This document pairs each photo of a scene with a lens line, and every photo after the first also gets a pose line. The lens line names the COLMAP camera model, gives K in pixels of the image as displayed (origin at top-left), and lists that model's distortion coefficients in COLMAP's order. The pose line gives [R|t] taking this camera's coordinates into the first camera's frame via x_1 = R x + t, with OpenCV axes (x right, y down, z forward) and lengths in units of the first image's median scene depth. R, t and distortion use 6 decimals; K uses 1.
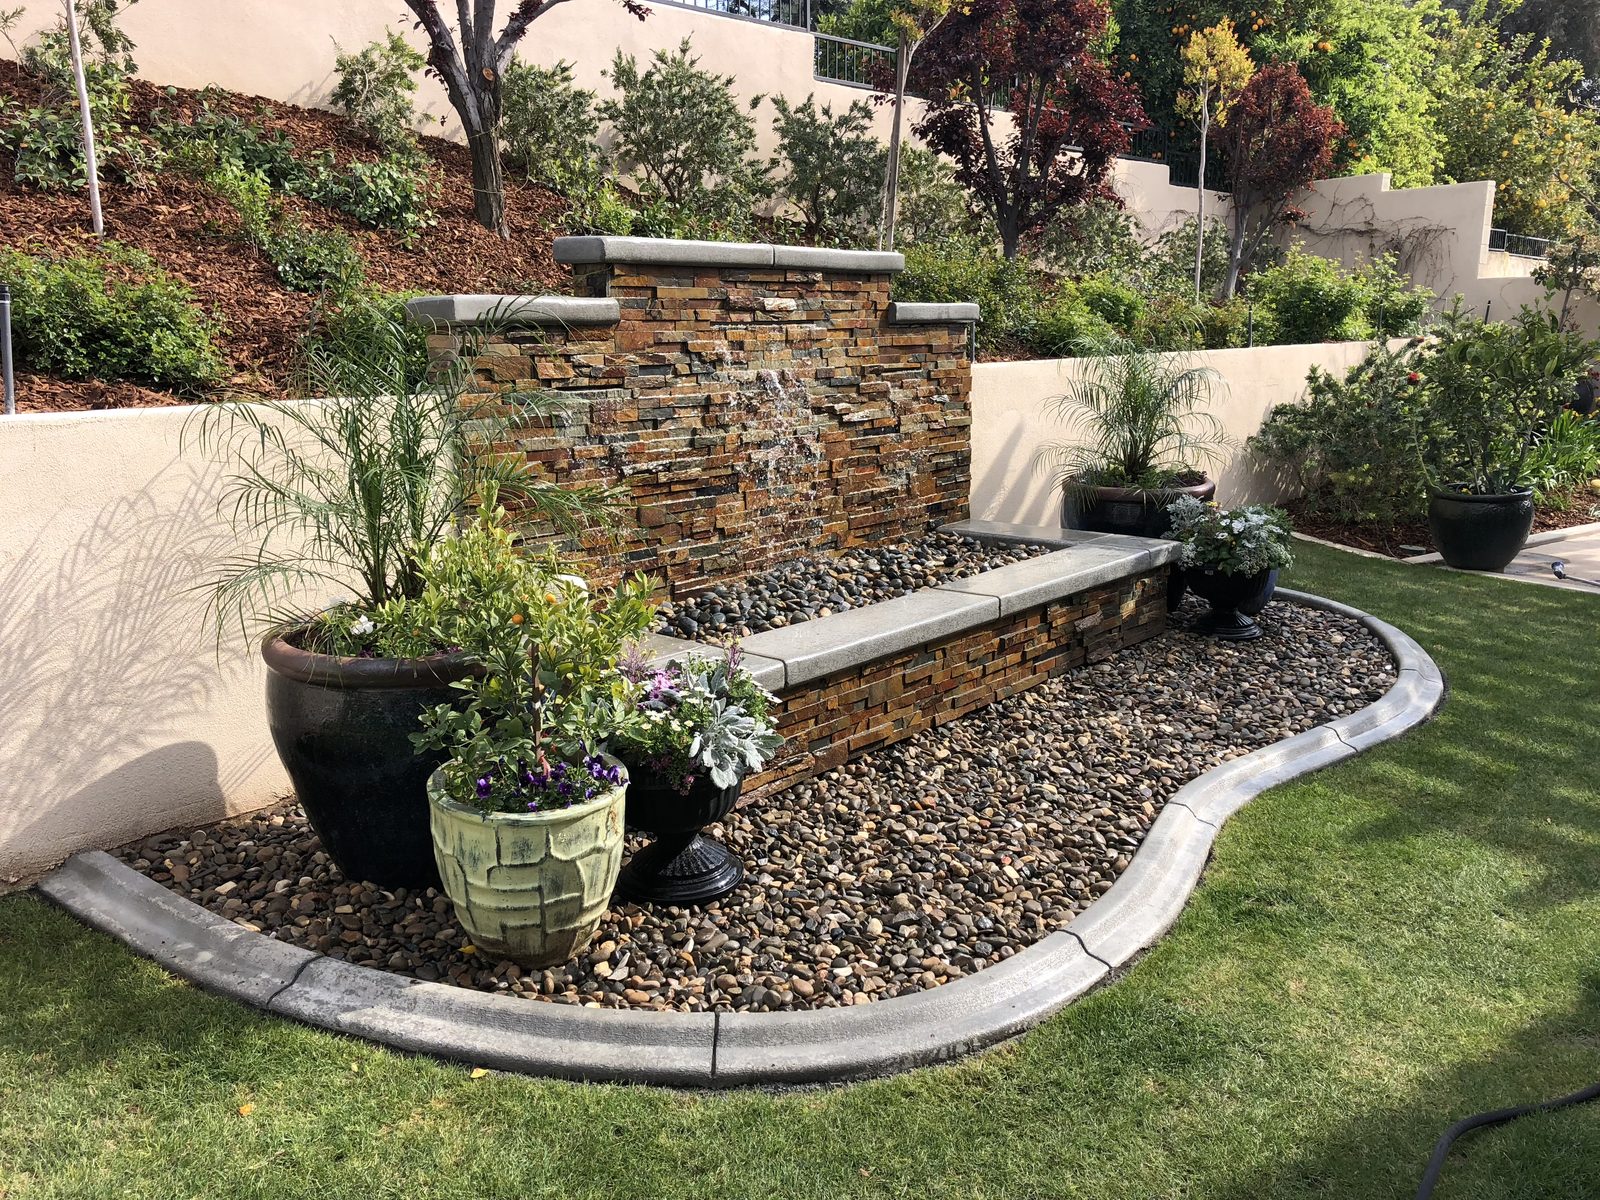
lens RADIAL K [[1221.8, 0, 804.6], [0, 1221.8, 597.1], [0, 0, 1]] dist [0.042947, -0.049336]
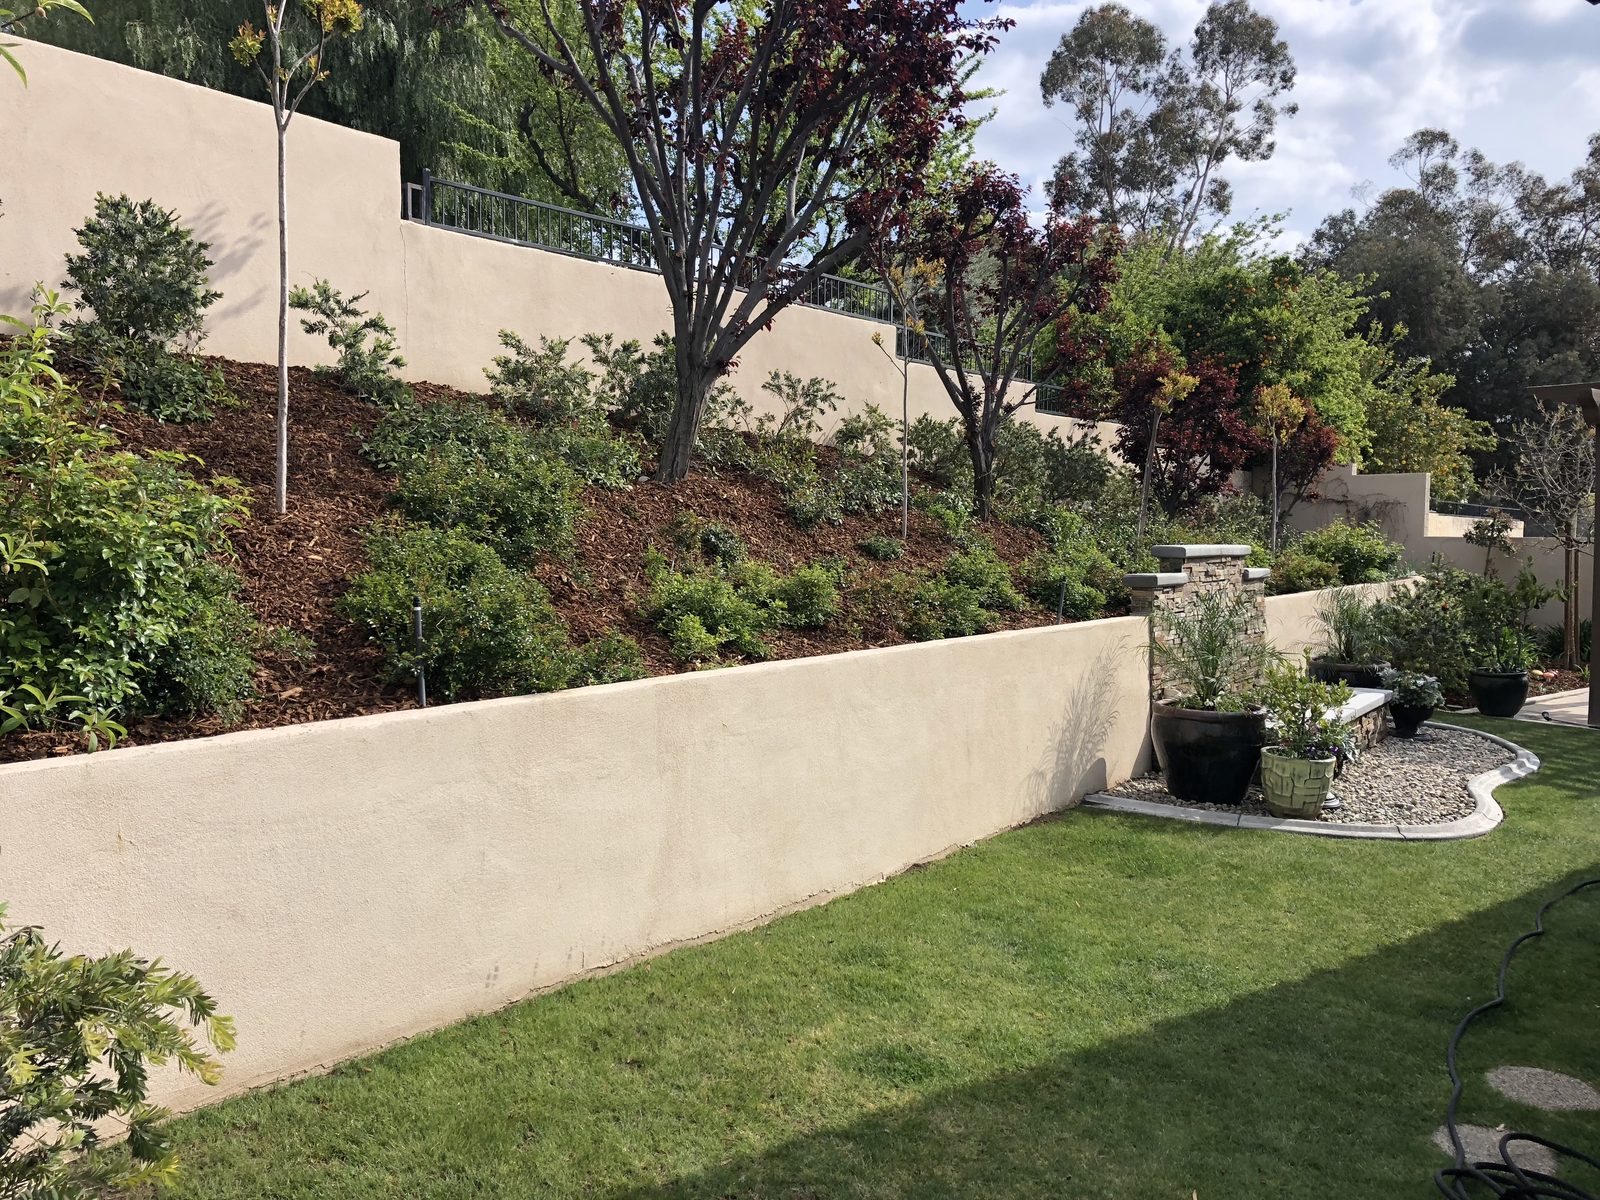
lens RADIAL K [[1221.8, 0, 799.5], [0, 1221.8, 599.8], [0, 0, 1]] dist [0.042947, -0.049336]
pose [[0.995018, 0.013678, 0.098756, -0.615924], [0.002618, 0.986617, -0.163032, 0.096129], [-0.099664, 0.162479, 0.981666, -0.642153]]
